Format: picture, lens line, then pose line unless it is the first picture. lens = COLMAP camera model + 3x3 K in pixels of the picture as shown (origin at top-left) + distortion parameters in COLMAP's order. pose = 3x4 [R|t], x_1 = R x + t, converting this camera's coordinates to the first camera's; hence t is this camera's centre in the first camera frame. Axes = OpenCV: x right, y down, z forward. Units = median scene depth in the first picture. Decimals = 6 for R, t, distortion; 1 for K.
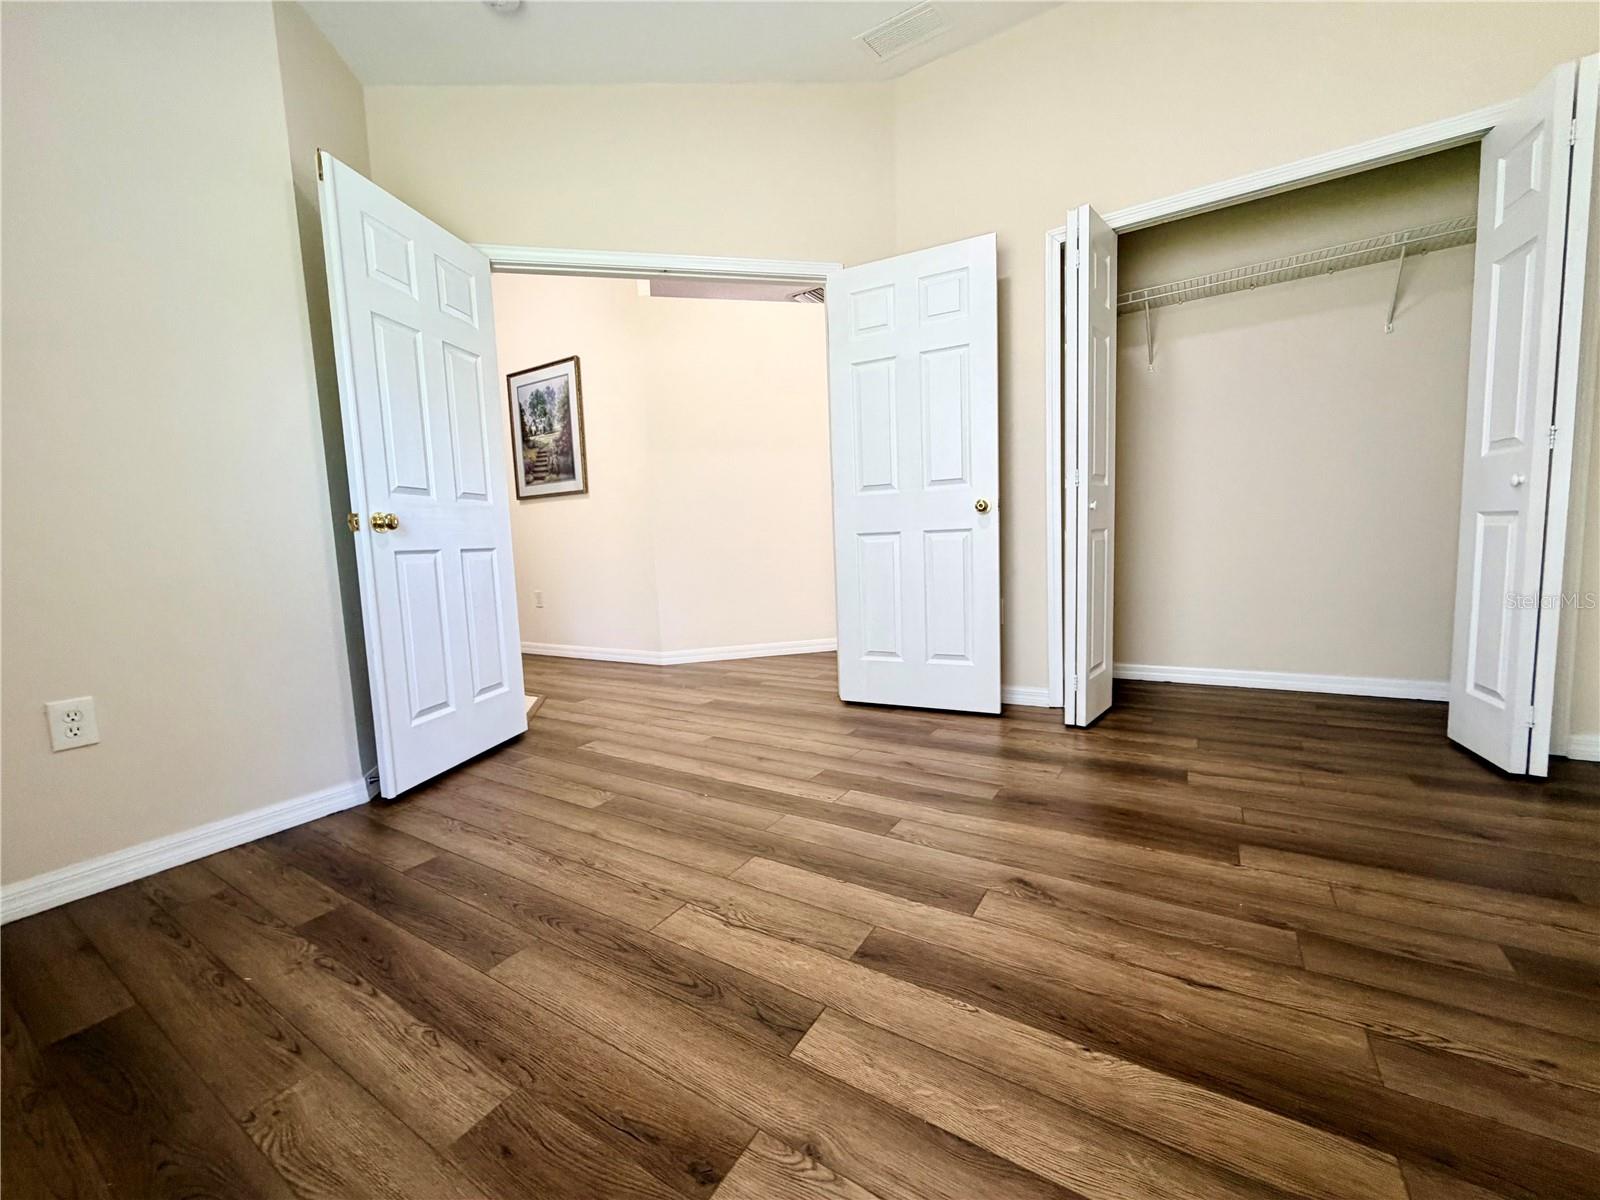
lens RADIAL K [[638.9, 0, 794.0], [0, 638.9, 601.9], [0, 0, 1]] dist [-0.000531, -0.000054]
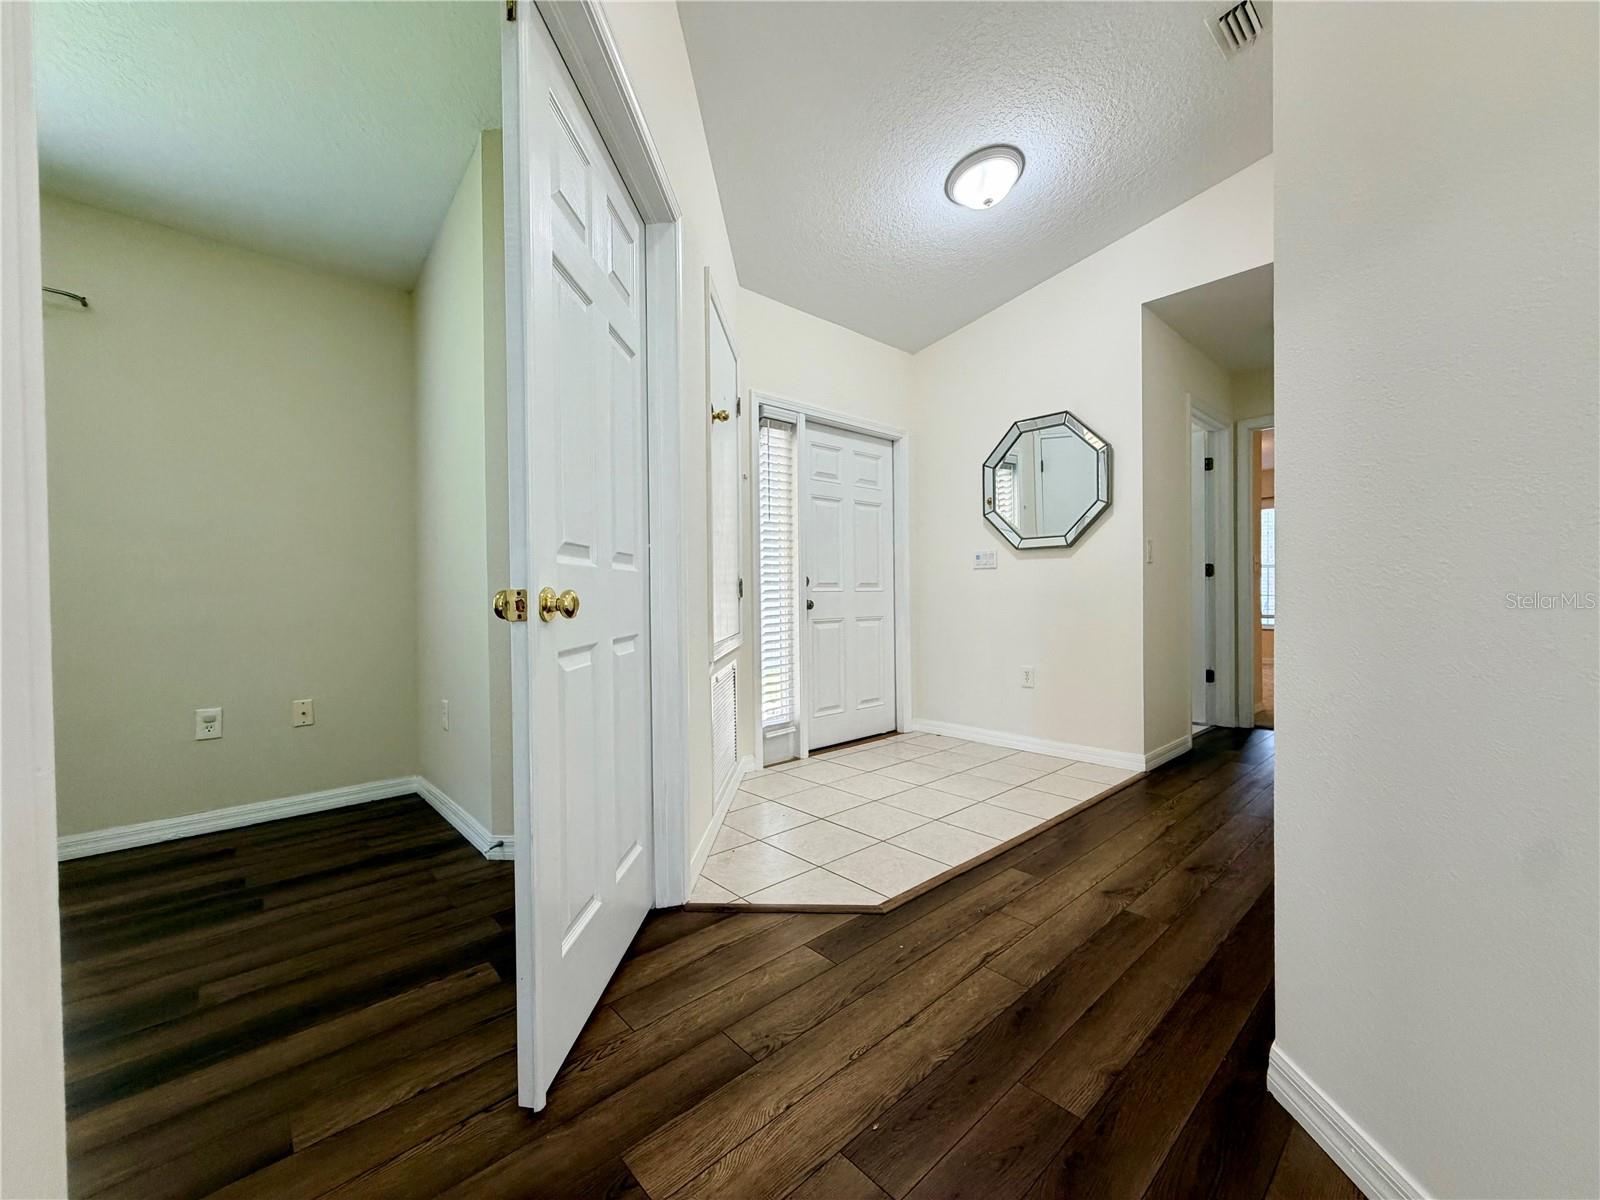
lens RADIAL K [[638.9, 0, 794.0], [0, 638.9, 601.9], [0, 0, 1]] dist [-0.000531, -0.000054]
pose [[-0.262328, 0.059321, -0.963154, 0.208704], [-0.070012, 0.994308, 0.080308, -0.250589], [0.962436, 0.088500, -0.256682, 1.859454]]
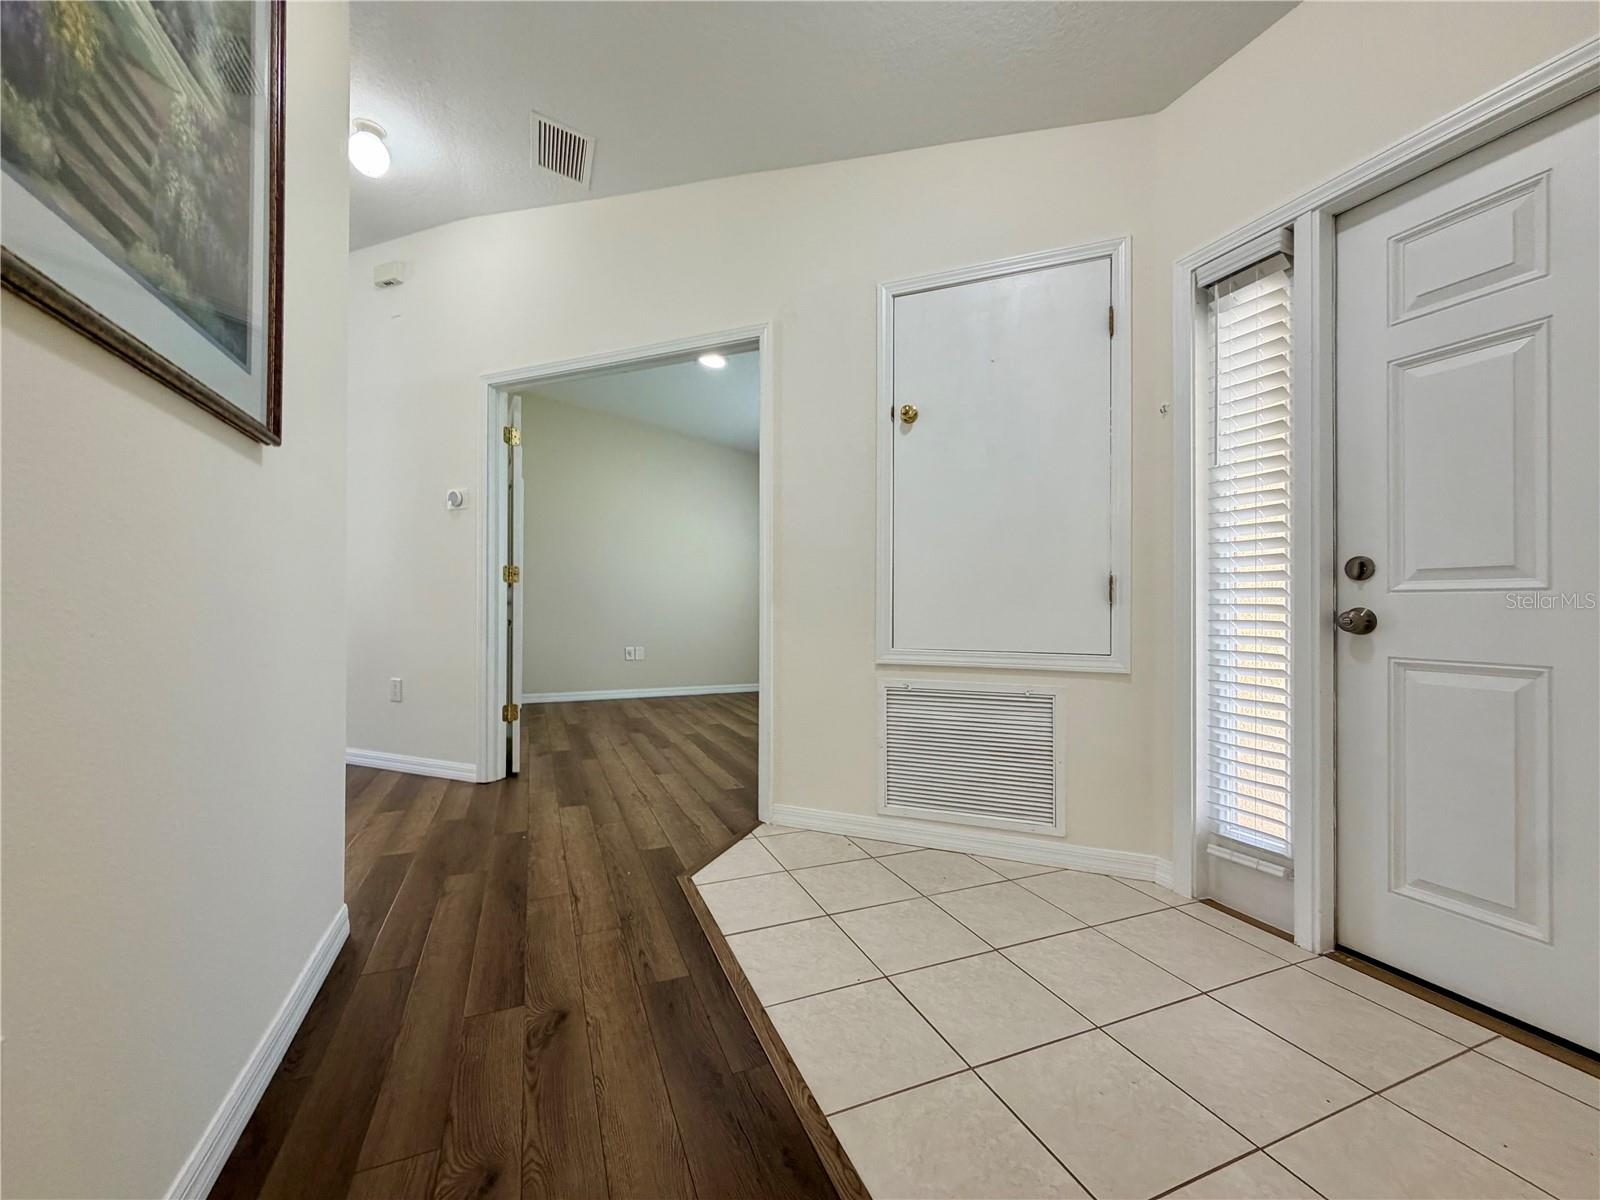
lens RADIAL K [[638.9, 0, 794.0], [0, 638.9, 601.9], [0, 0, 1]] dist [-0.000531, -0.000054]
pose [[-0.818195, 0.044713, 0.573199, -1.475079], [0.086416, 0.995210, 0.045718, -0.220949], [-0.568409, 0.086940, -0.818140, 2.502229]]
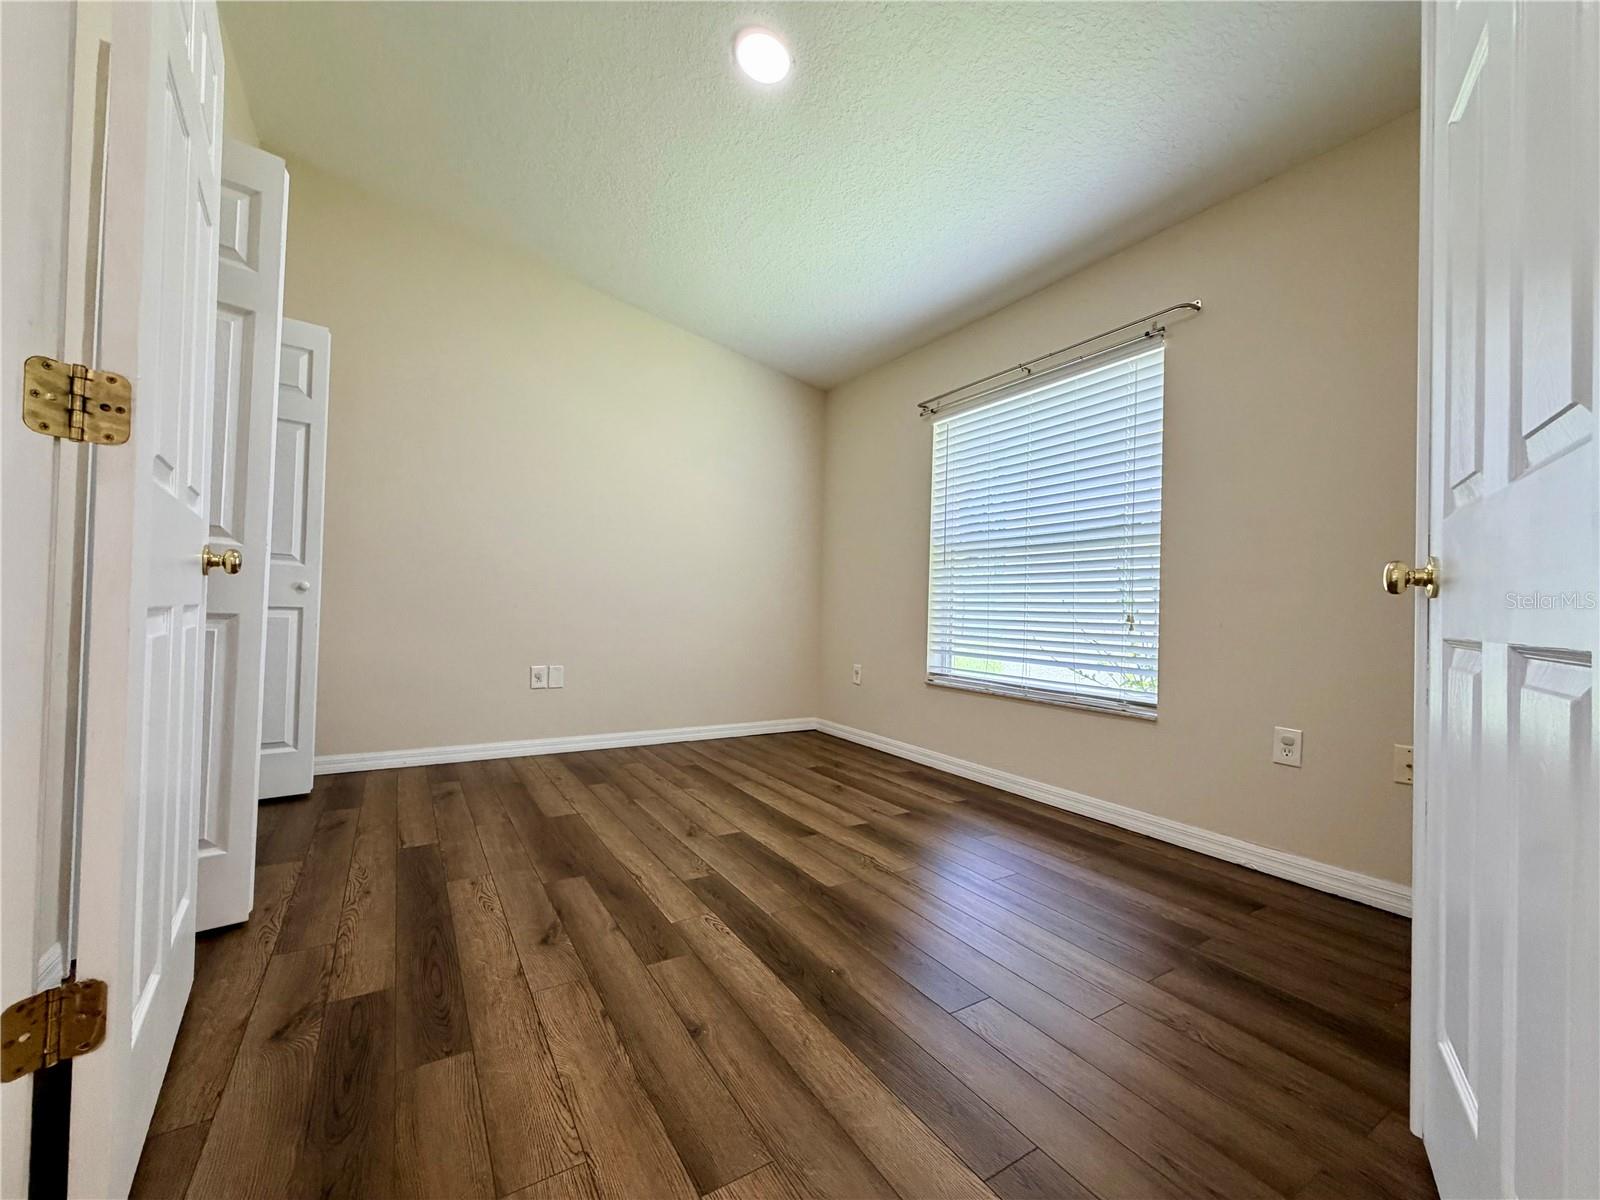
lens RADIAL K [[638.9, 0, 794.0], [0, 638.9, 601.9], [0, 0, 1]] dist [-0.000531, -0.000054]
pose [[-0.900906, 0.025113, 0.433288, -0.438735], [0.054797, 0.996917, 0.056156, -0.164092], [-0.430542, 0.074334, -0.899504, 1.706042]]
